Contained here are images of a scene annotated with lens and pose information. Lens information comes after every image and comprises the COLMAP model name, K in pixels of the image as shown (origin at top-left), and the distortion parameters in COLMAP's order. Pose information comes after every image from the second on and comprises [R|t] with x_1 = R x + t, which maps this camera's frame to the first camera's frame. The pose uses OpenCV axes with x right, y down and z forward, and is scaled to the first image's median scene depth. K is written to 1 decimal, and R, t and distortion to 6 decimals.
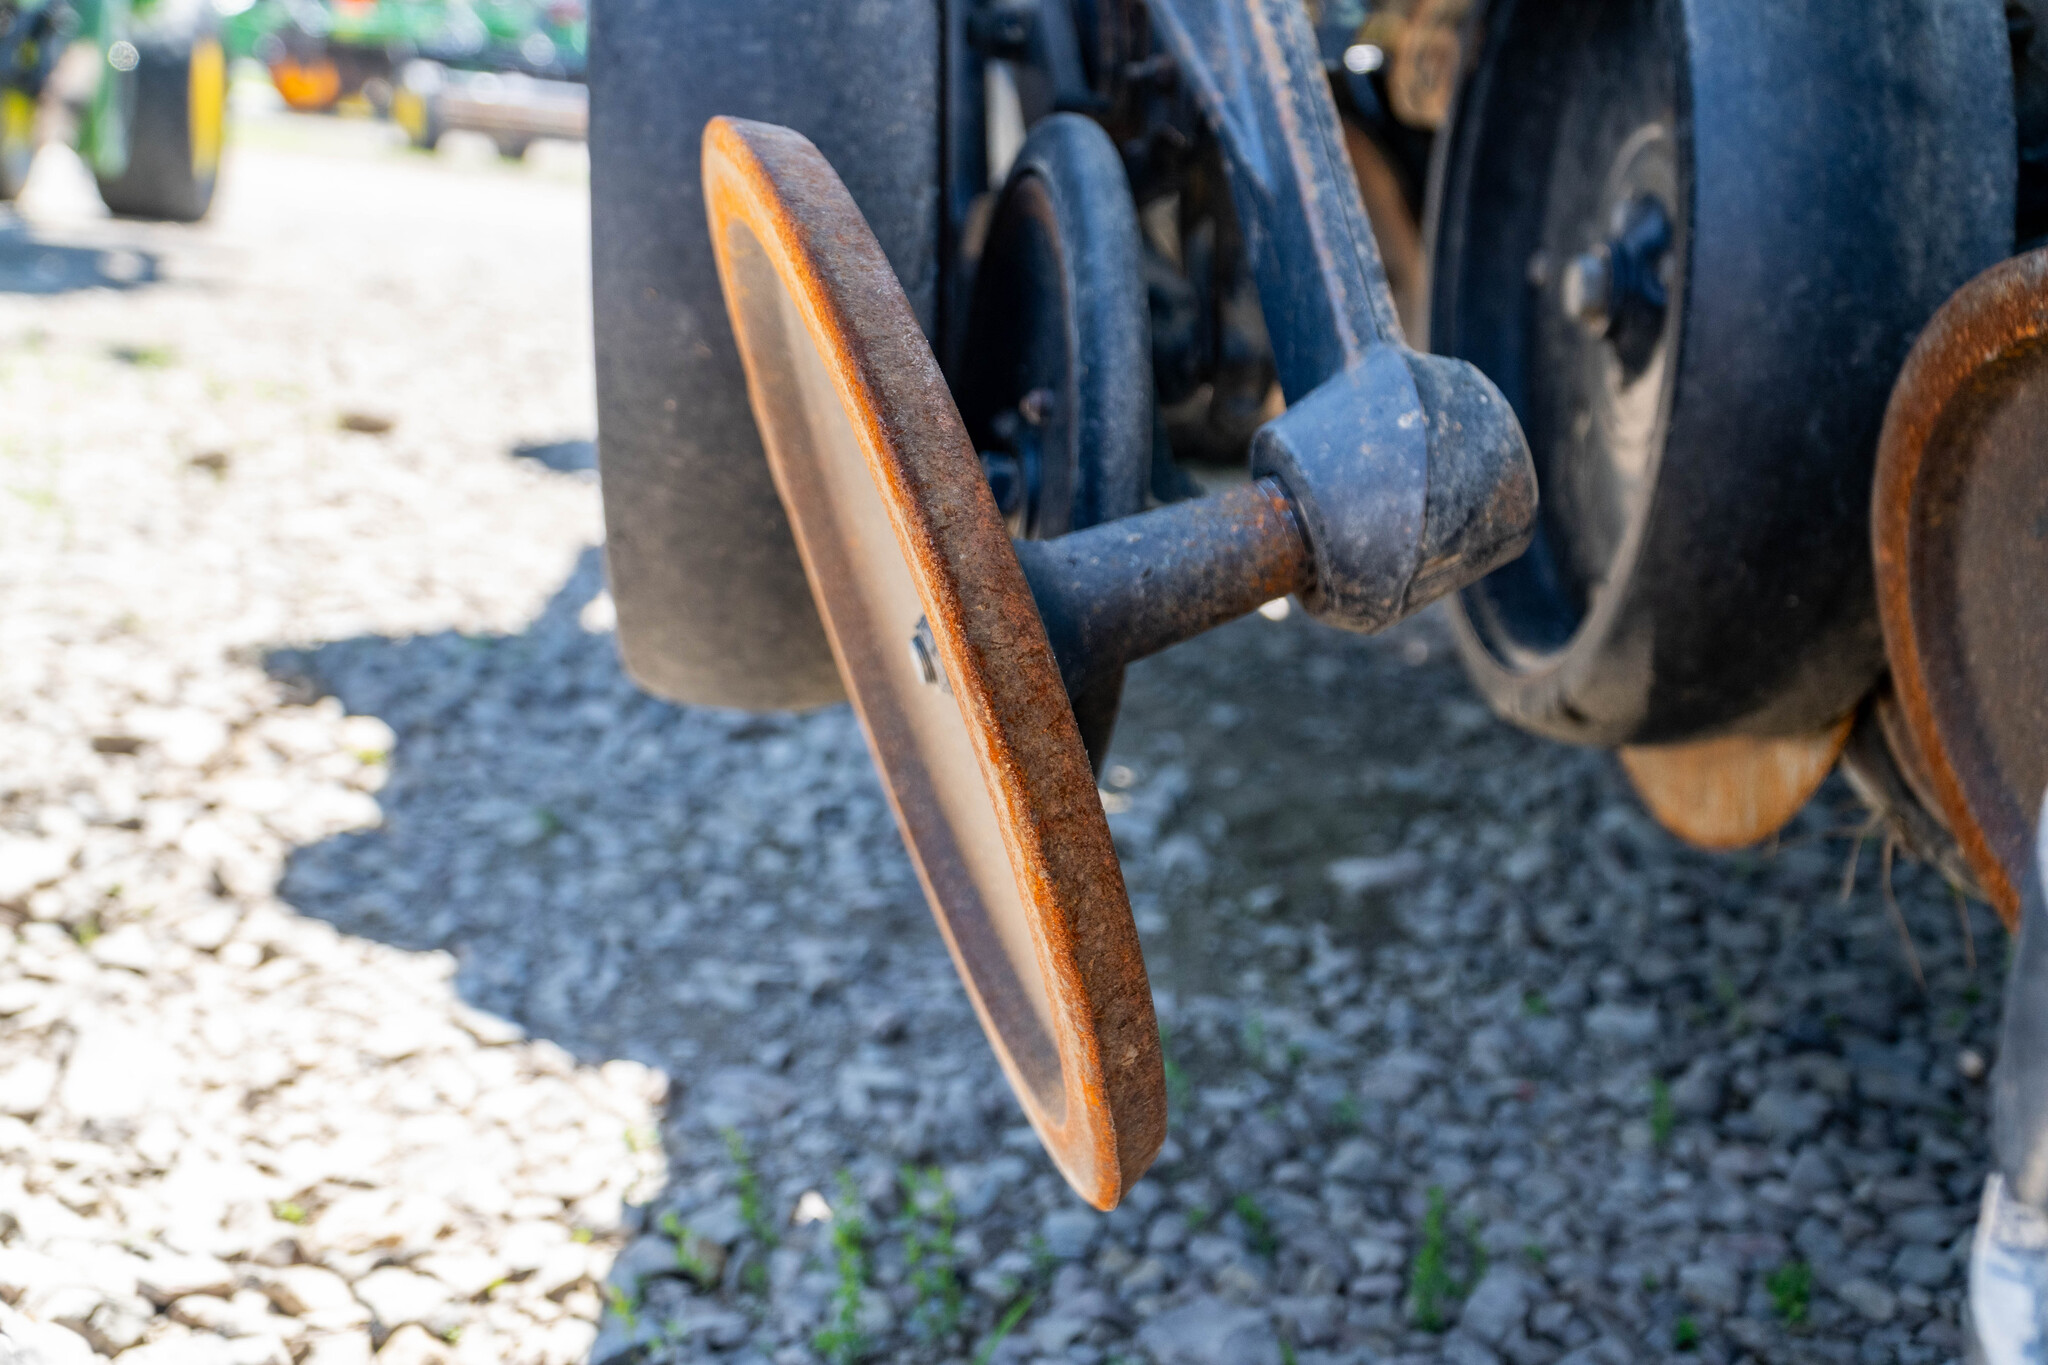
lens RADIAL K [[1646.3, 0, 1018.7], [0, 1646.3, 697.2], [0, 0, 1]] dist [-0.009544, 0.039931]
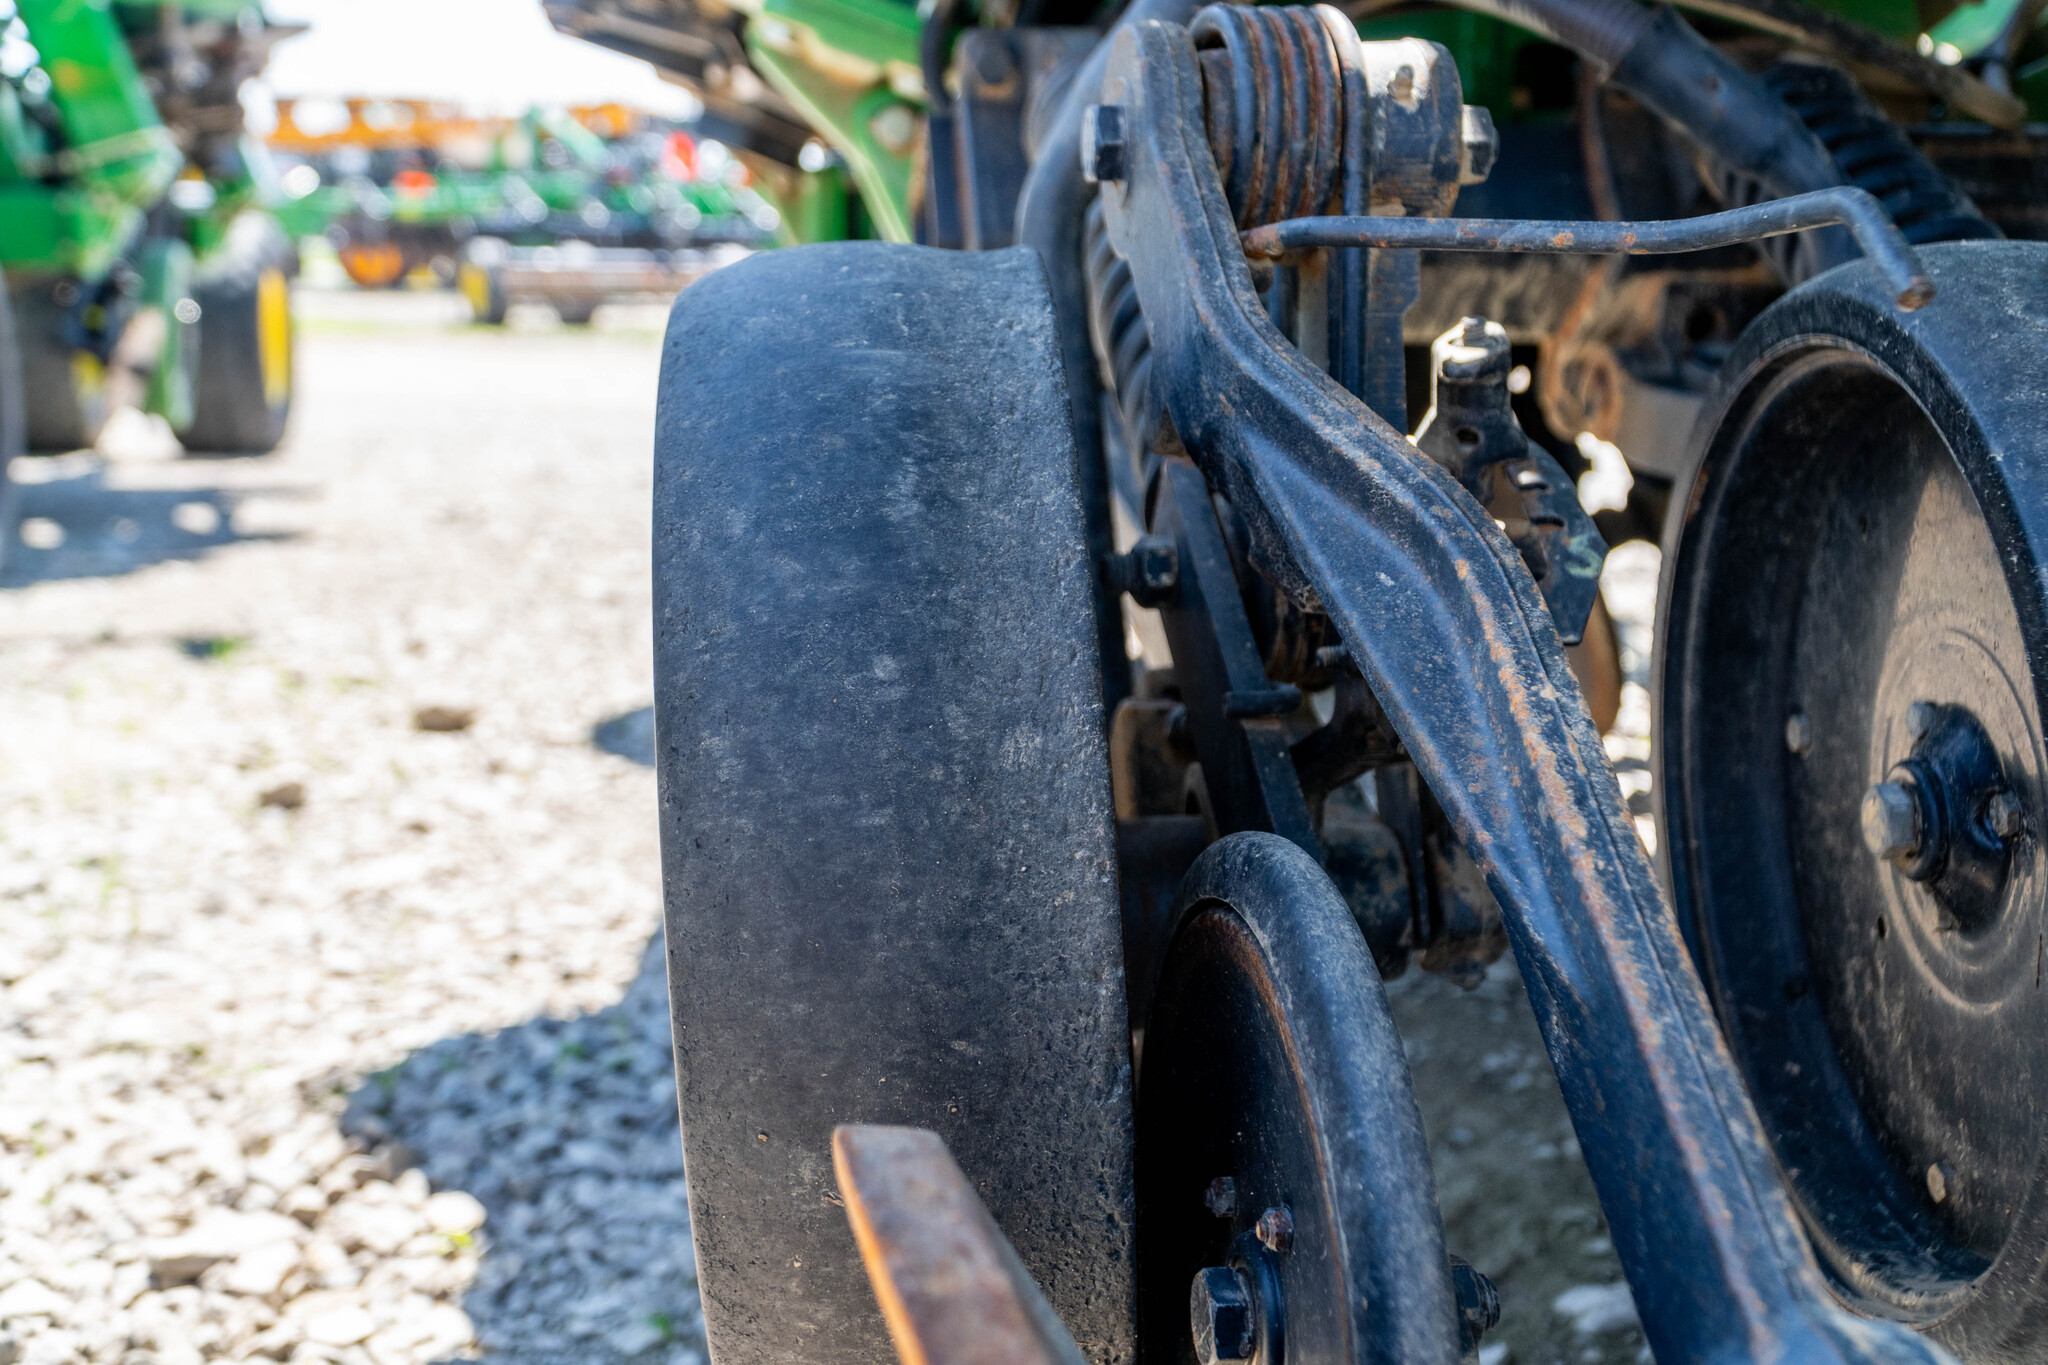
lens RADIAL K [[1625.5, 0, 1053.3], [0, 1625.5, 678.7], [0, 0, 1]] dist [0.006475, 0.000477]
pose [[0.996243, -0.081665, -0.028835, -0.023015], [0.080093, 0.995430, -0.051994, -0.191649], [0.032949, 0.049489, 0.998231, 0.111227]]
